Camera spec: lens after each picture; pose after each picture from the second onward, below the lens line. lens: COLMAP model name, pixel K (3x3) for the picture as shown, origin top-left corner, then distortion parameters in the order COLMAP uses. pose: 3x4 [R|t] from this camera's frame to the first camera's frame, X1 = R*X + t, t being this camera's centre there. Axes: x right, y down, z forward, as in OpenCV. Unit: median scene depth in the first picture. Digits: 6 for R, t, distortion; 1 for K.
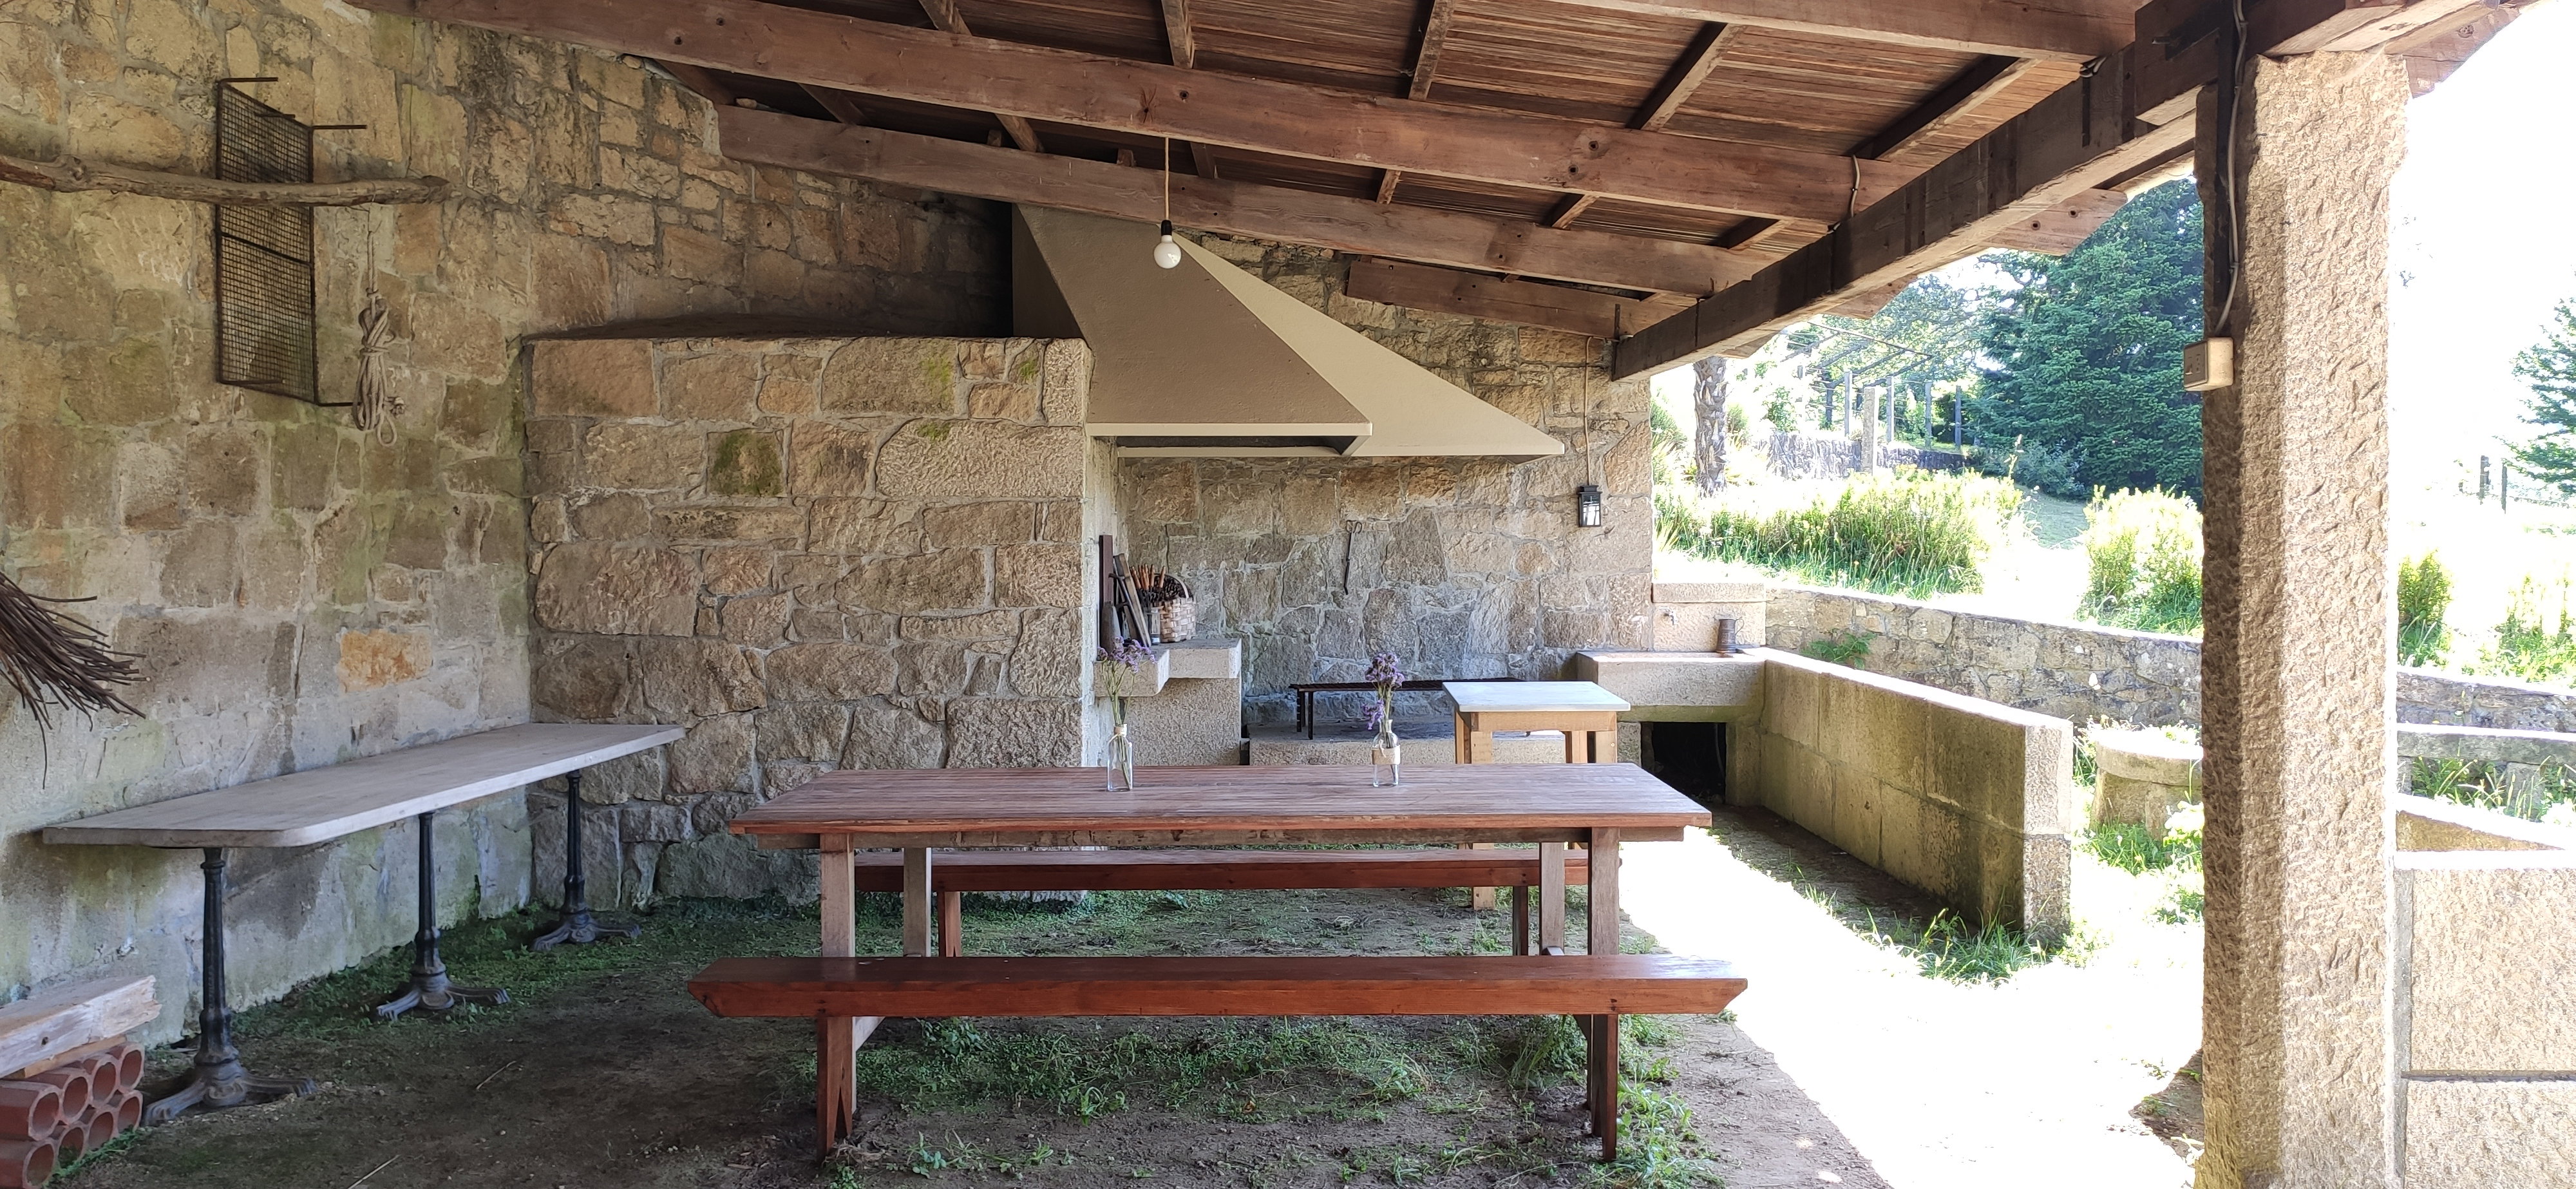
lens RADIAL K [[1911.2, 0, 1288.0], [0, 1911.2, 594.5], [0, 0, 1]] dist [0.083872, -0.127079]
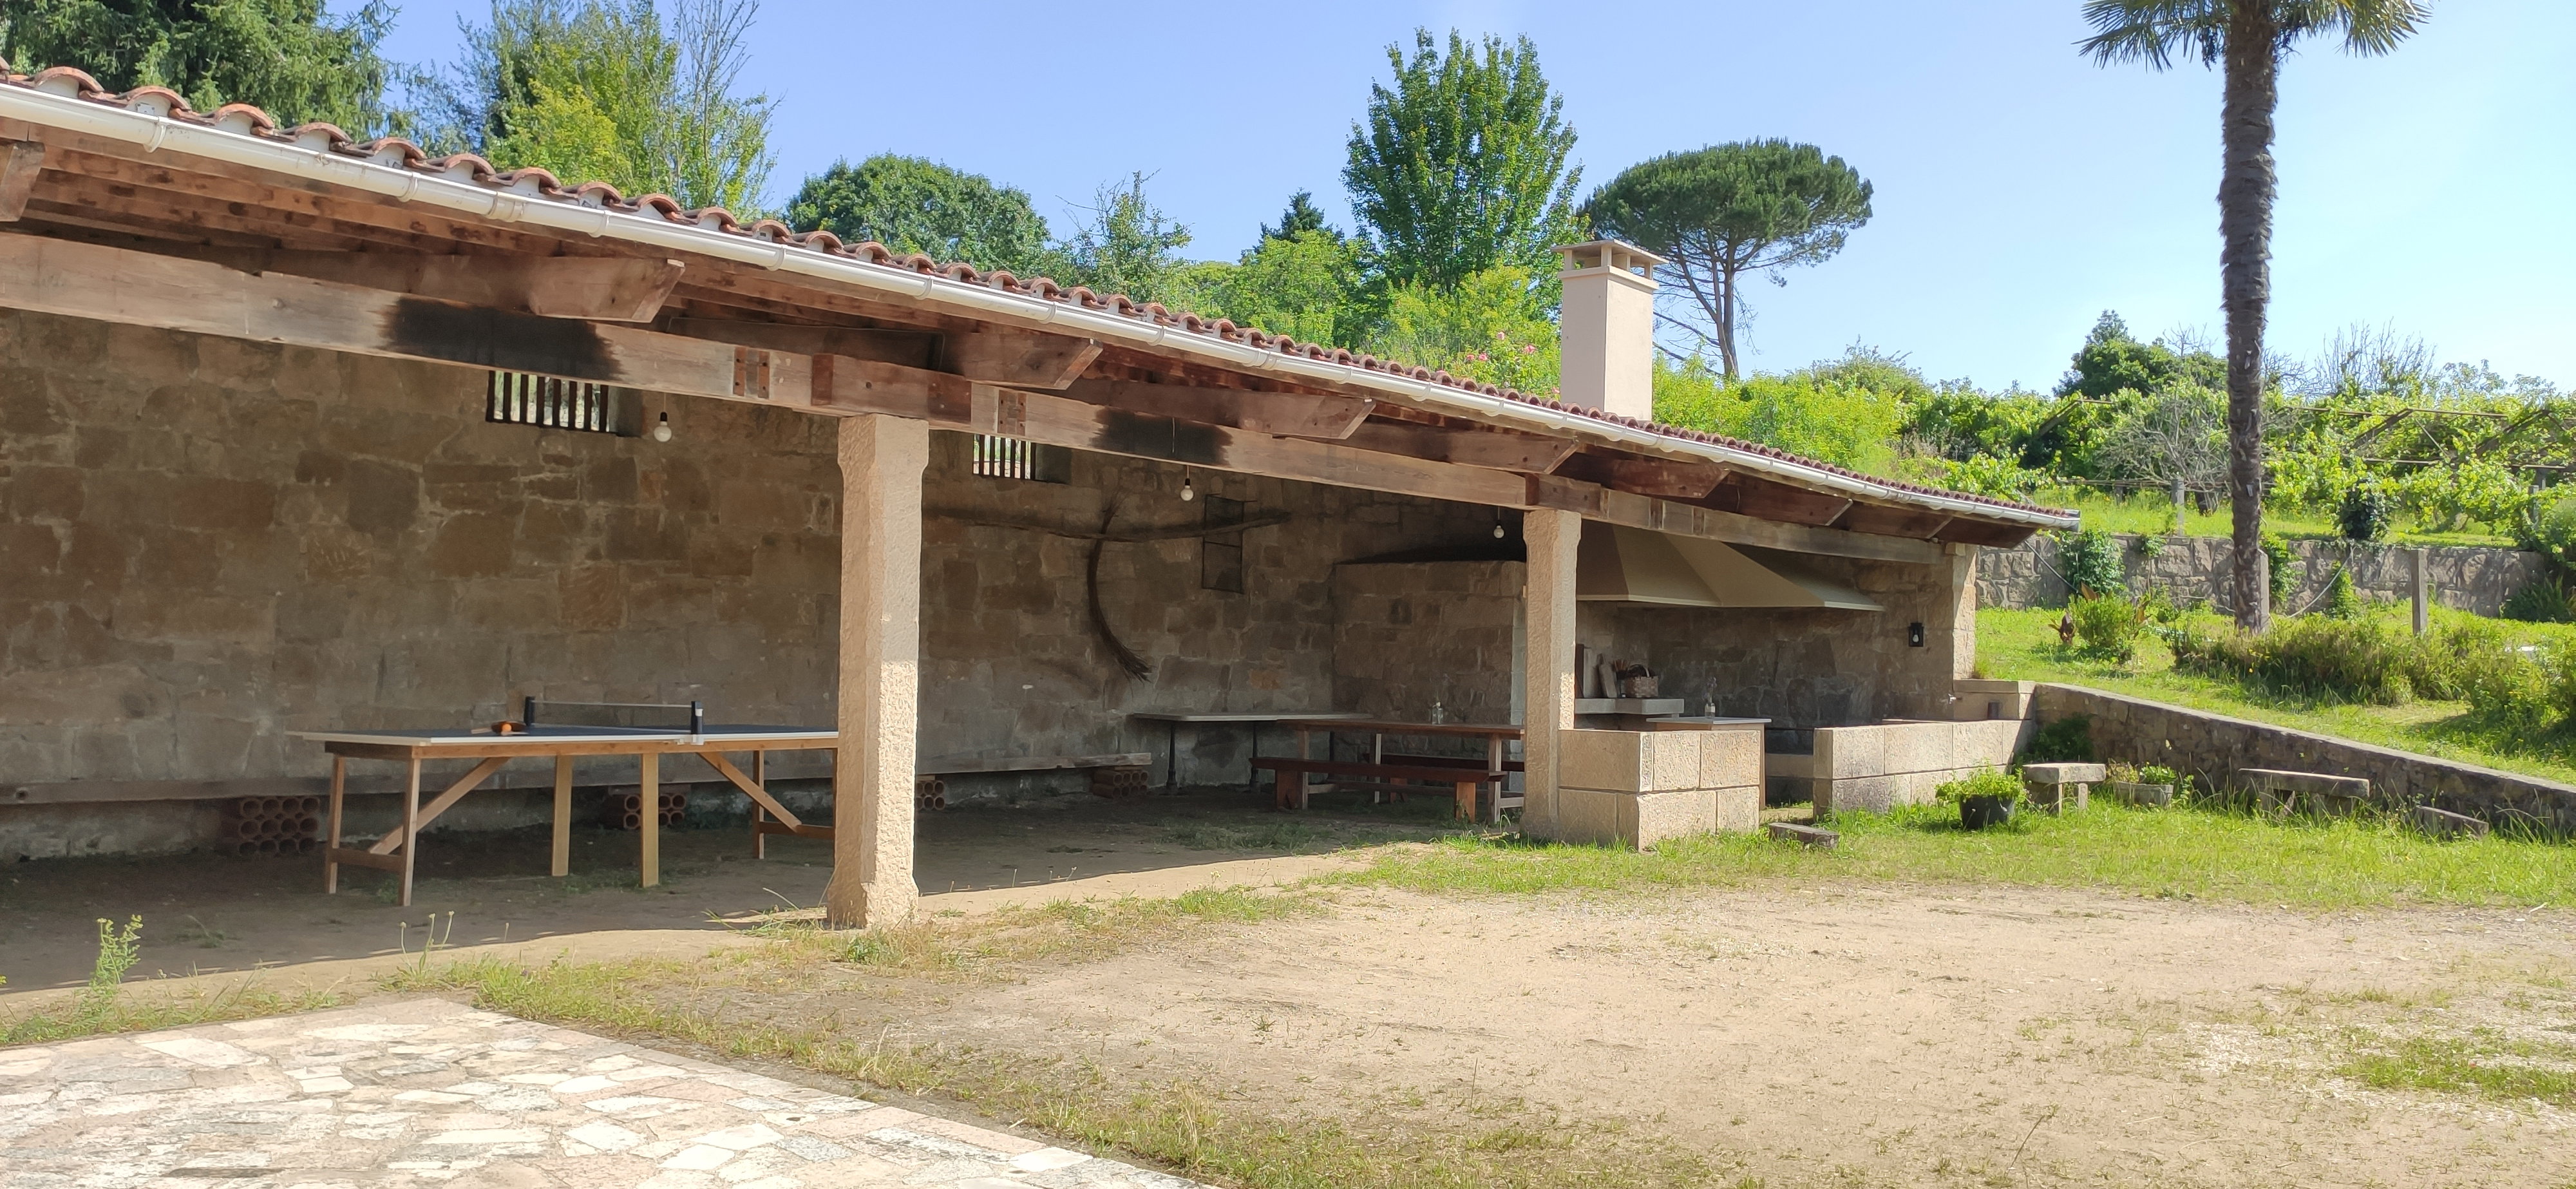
lens RADIAL K [[1911.2, 0, 1288.0], [0, 1911.2, 594.5], [0, 0, 1]] dist [0.083872, -0.127079]
pose [[0.769668, -0.001542, -0.638442, 1.212276], [-0.041386, 0.997773, -0.052303, 0.047043], [0.637101, 0.066678, 0.767891, -1.031635]]
